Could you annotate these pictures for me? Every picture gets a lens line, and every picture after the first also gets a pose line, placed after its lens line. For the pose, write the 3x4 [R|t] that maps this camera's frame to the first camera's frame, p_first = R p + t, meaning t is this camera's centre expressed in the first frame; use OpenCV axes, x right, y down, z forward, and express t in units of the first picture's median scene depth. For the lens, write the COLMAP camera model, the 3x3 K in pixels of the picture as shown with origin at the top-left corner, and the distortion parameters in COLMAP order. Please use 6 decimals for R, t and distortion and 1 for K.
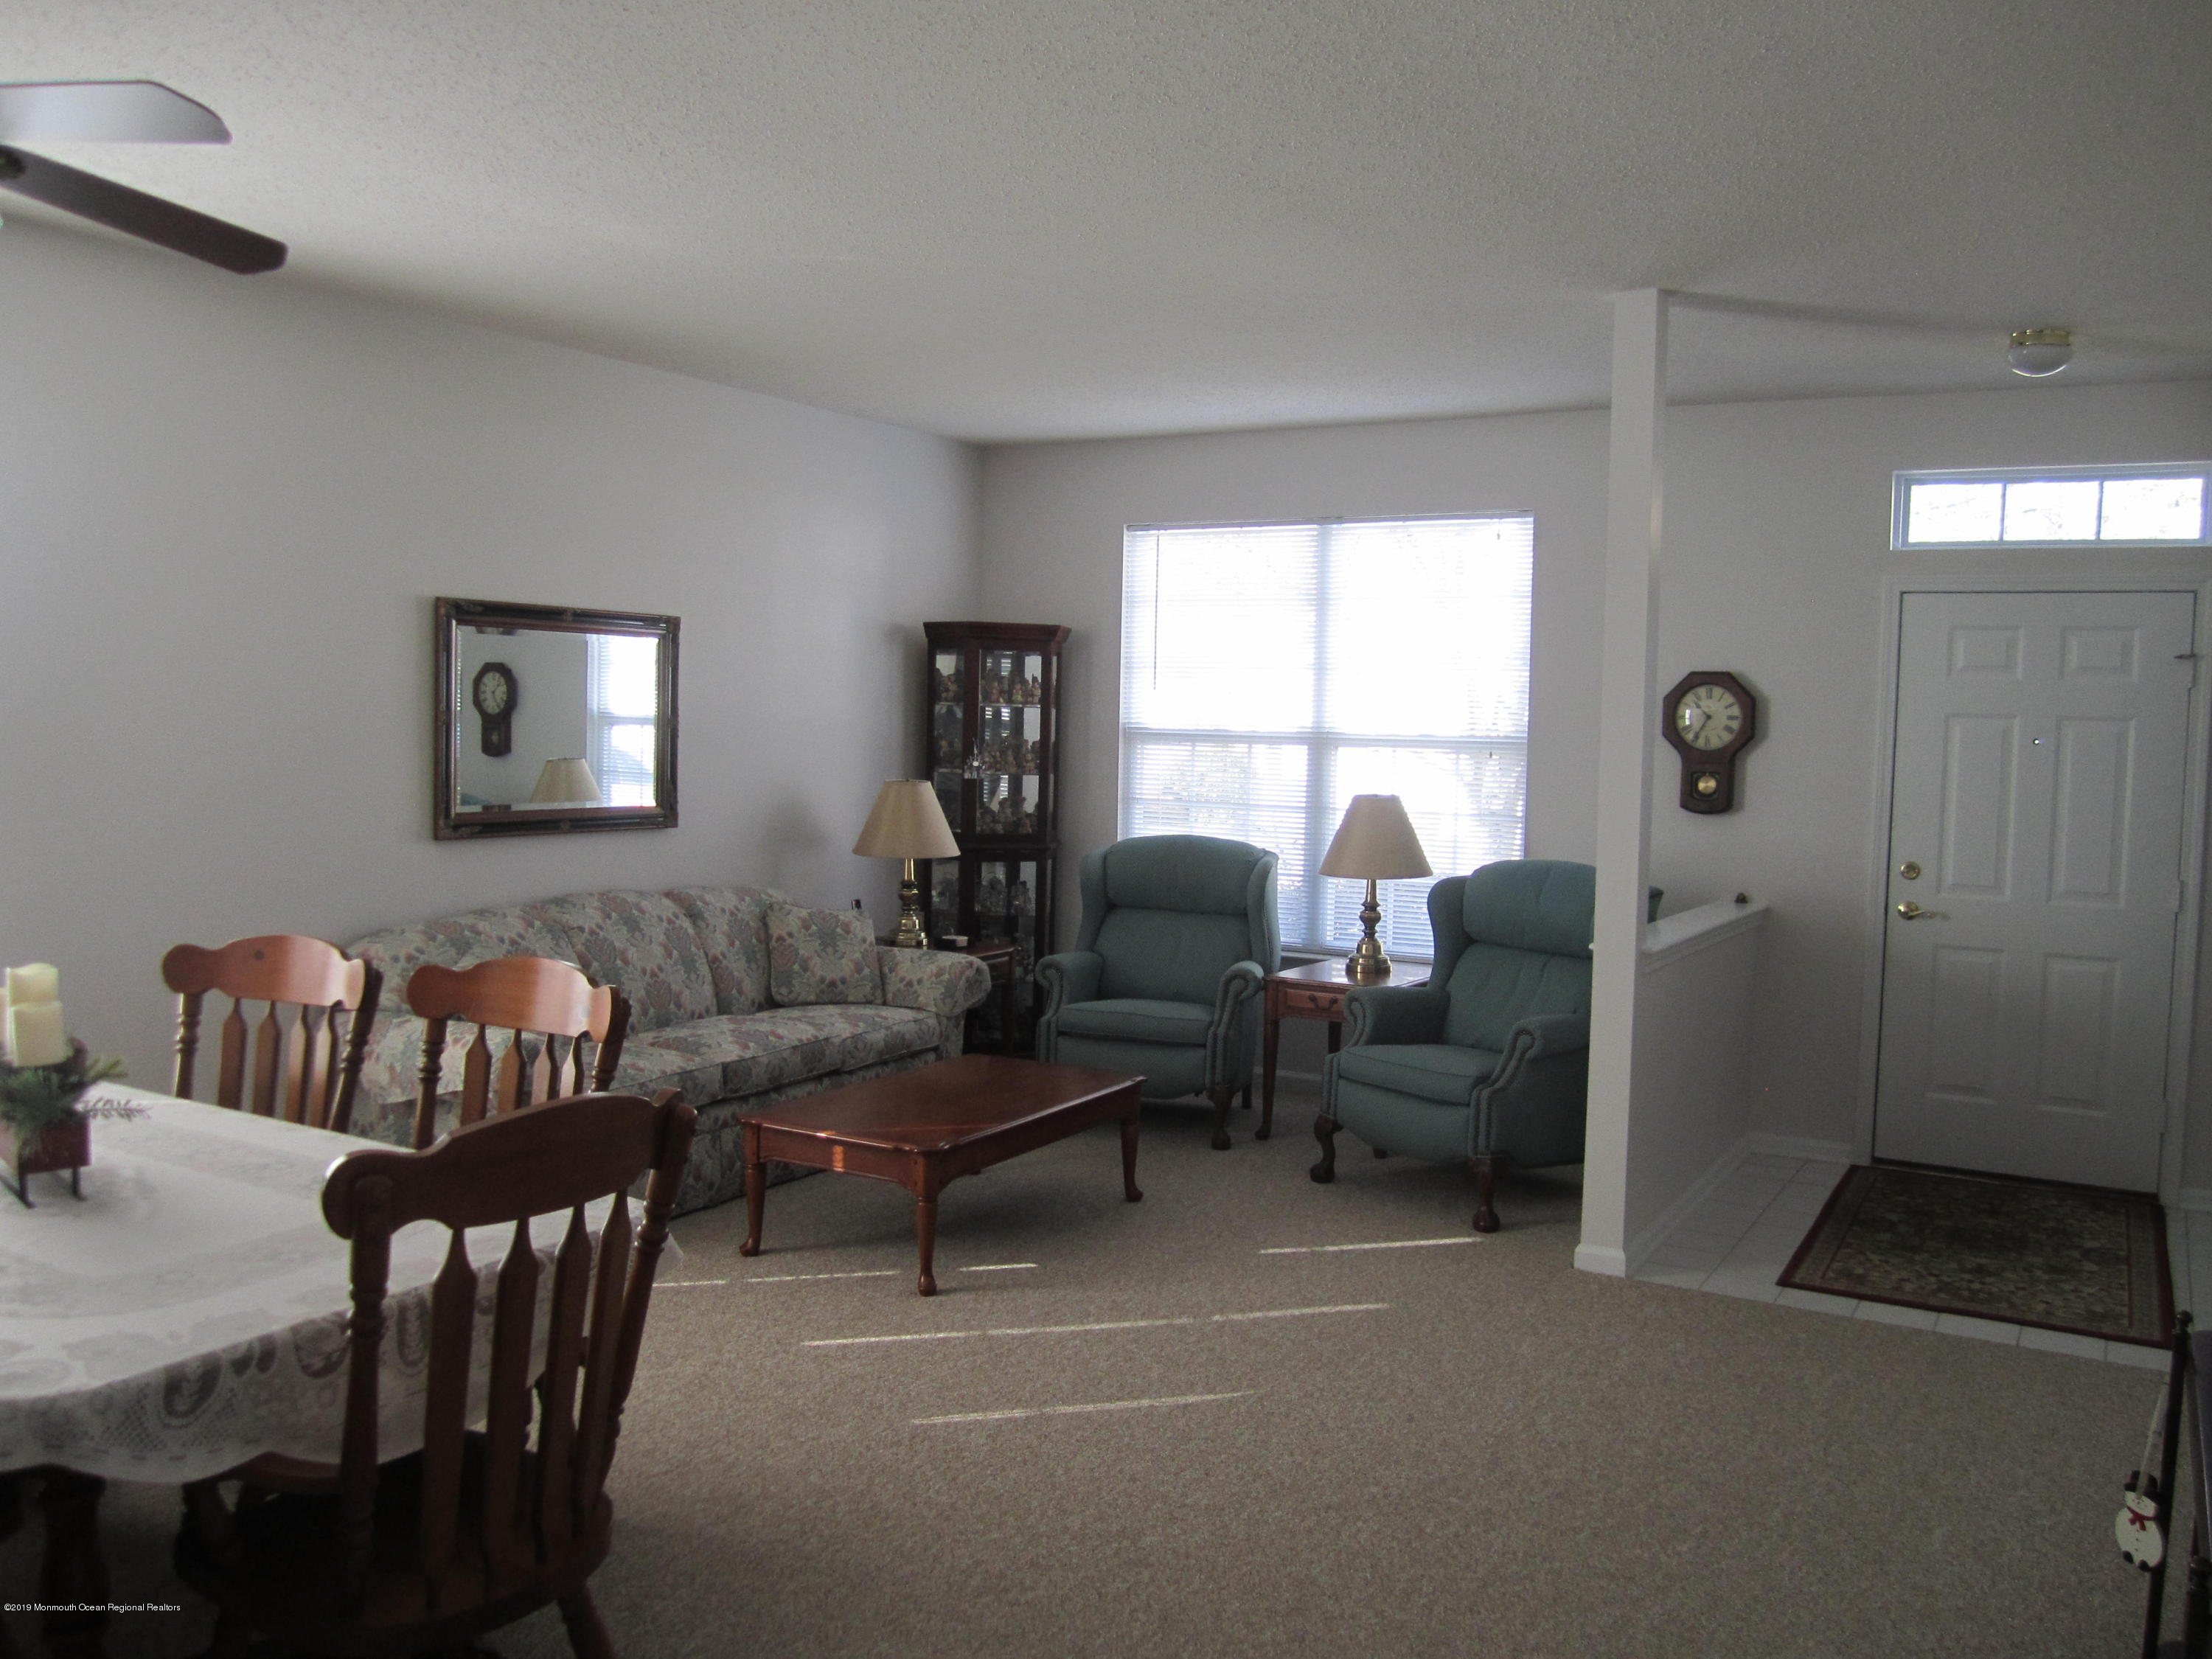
lens RADIAL K [[1818.7, 0, 1102.8], [0, 1818.7, 812.1], [0, 0, 1]] dist [-0.048540, 0.005000]
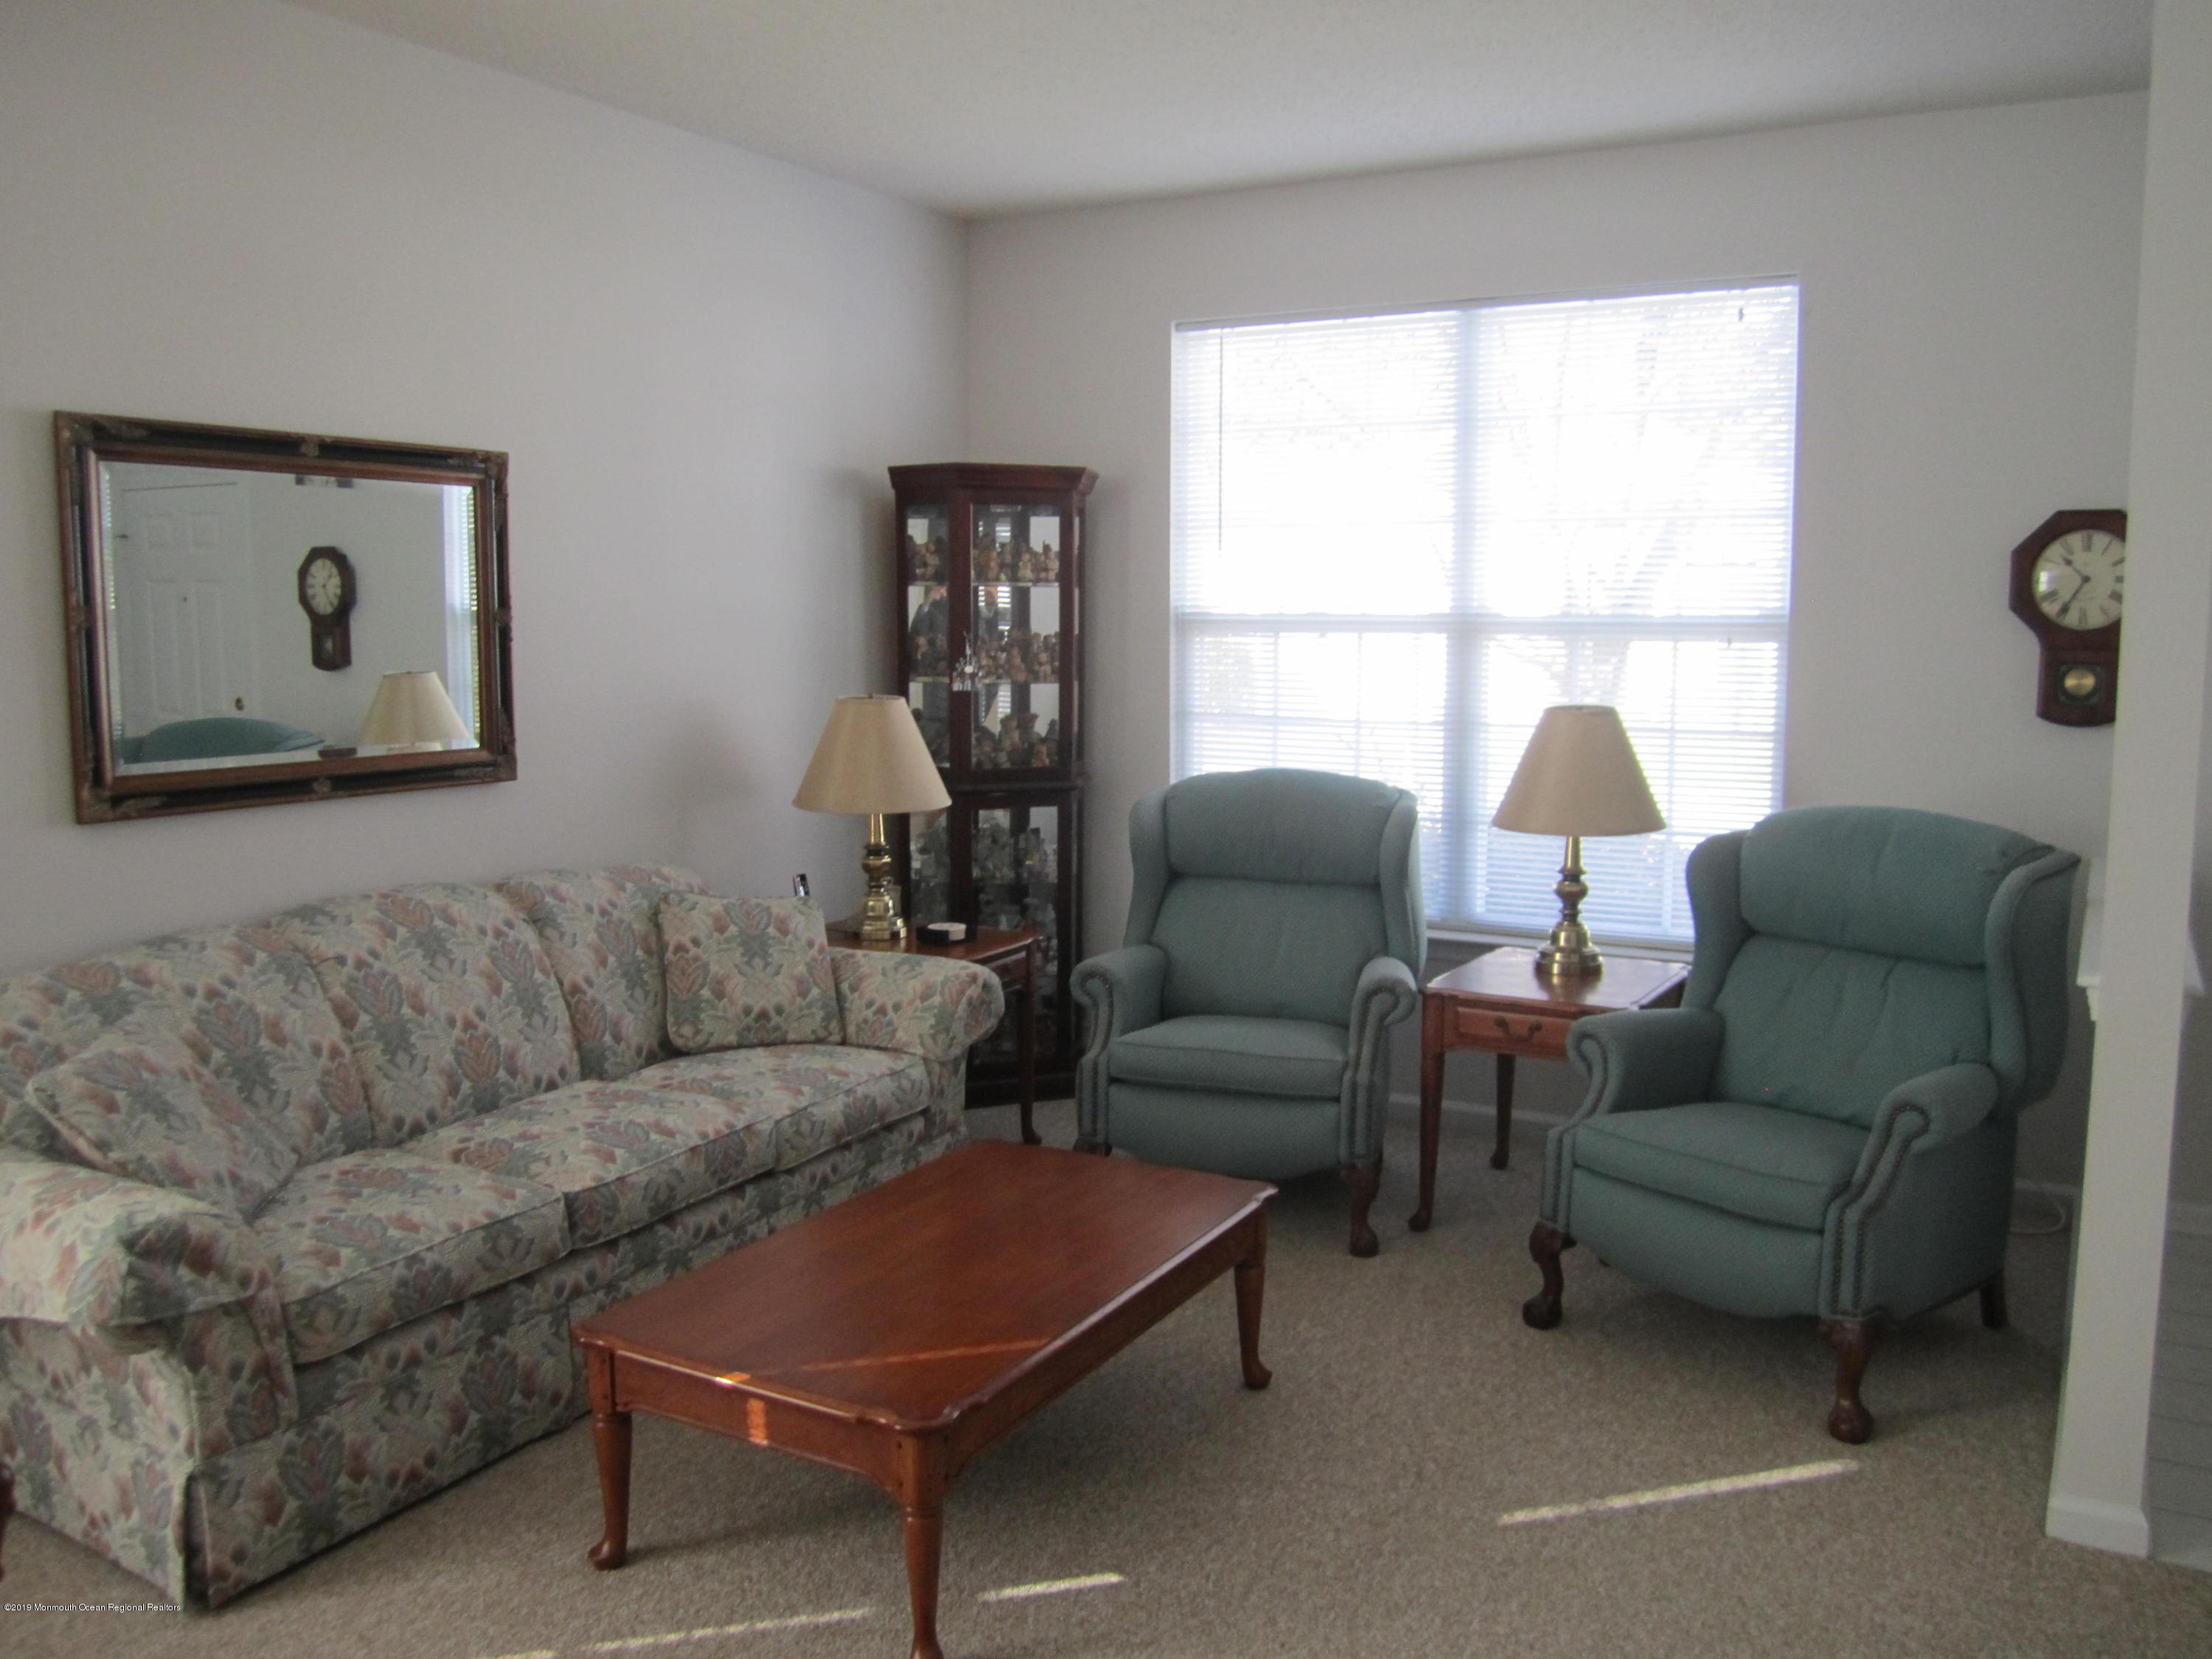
lens RADIAL K [[1818.7, 0, 1102.8], [0, 1818.7, 812.1], [0, 0, 1]] dist [-0.048540, 0.005000]
pose [[0.999673, -0.021534, 0.013763, -0.034269], [0.020683, 0.998029, 0.059254, -0.014298], [-0.015011, -0.058950, 0.998148, 0.352036]]
